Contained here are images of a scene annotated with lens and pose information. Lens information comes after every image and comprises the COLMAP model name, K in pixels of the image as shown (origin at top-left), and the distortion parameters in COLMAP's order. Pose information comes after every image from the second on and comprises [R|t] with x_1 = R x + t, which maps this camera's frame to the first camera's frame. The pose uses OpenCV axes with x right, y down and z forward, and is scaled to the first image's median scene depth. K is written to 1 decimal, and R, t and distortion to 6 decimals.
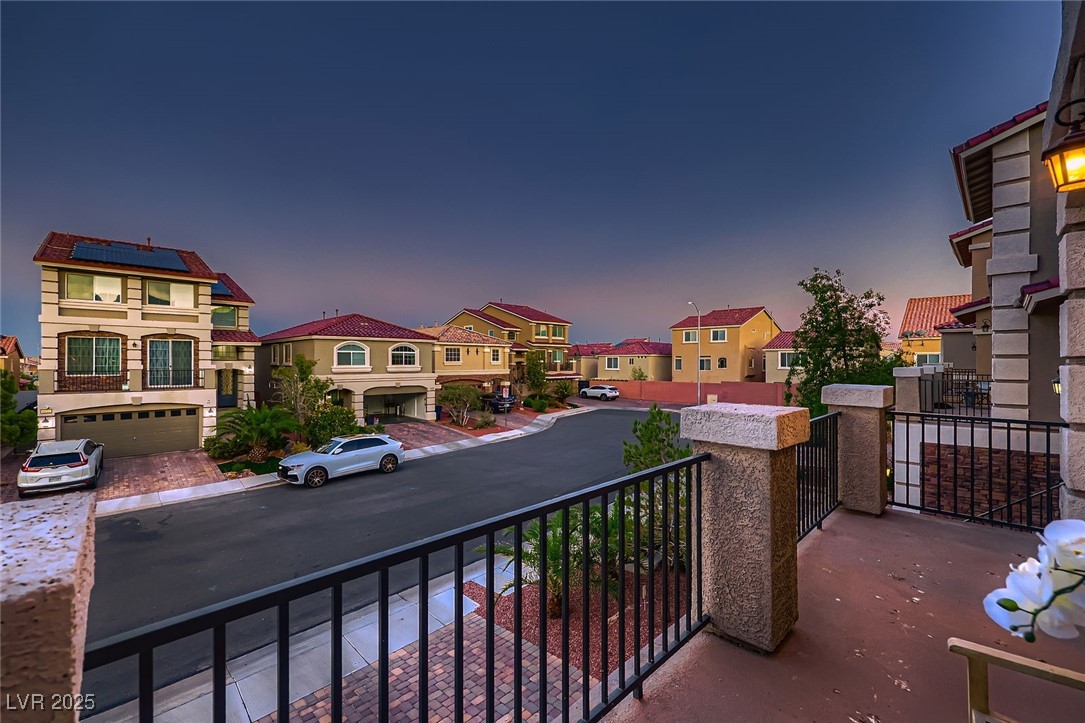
lens RADIAL K [[442.3, 0, 537.1], [0, 442.3, 356.2], [0, 0, 1]] dist [-0.002185, -0.000306]
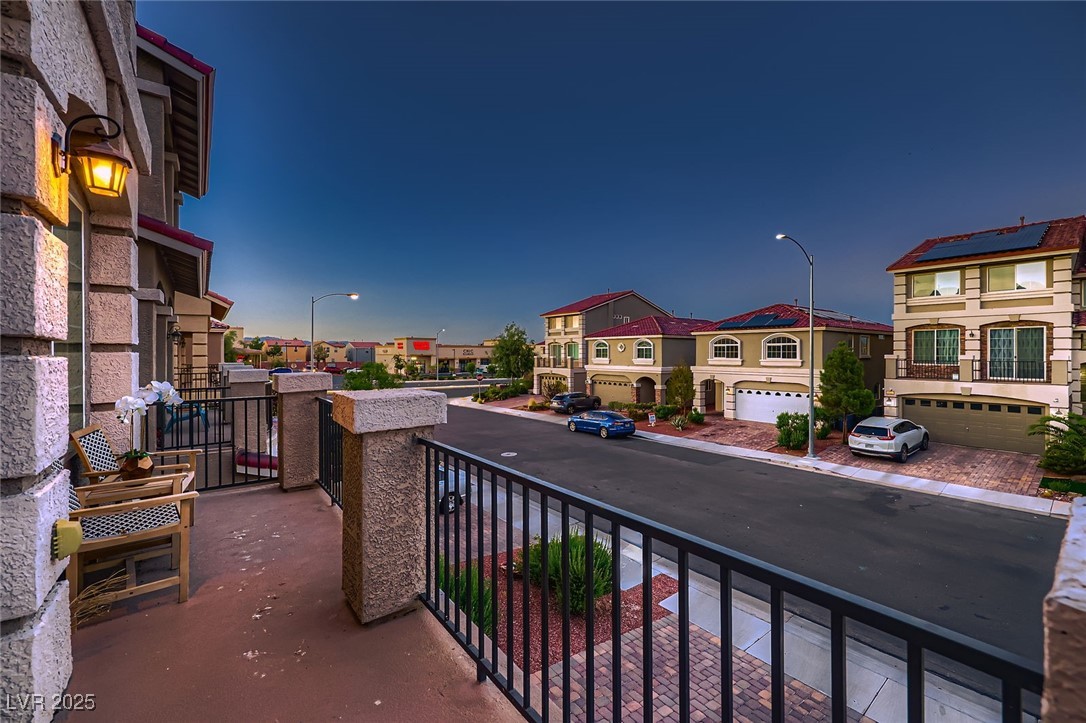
lens RADIAL K [[442.7, 0, 558.5], [0, 442.7, 354.2], [0, 0, 1]] dist [-0.002185, -0.000306]
pose [[-0.099674, 0.003413, -0.995014, 0.173075], [0.015838, 0.999873, 0.001843, 0.000937], [0.994894, -0.015576, -0.099715, 0.176723]]
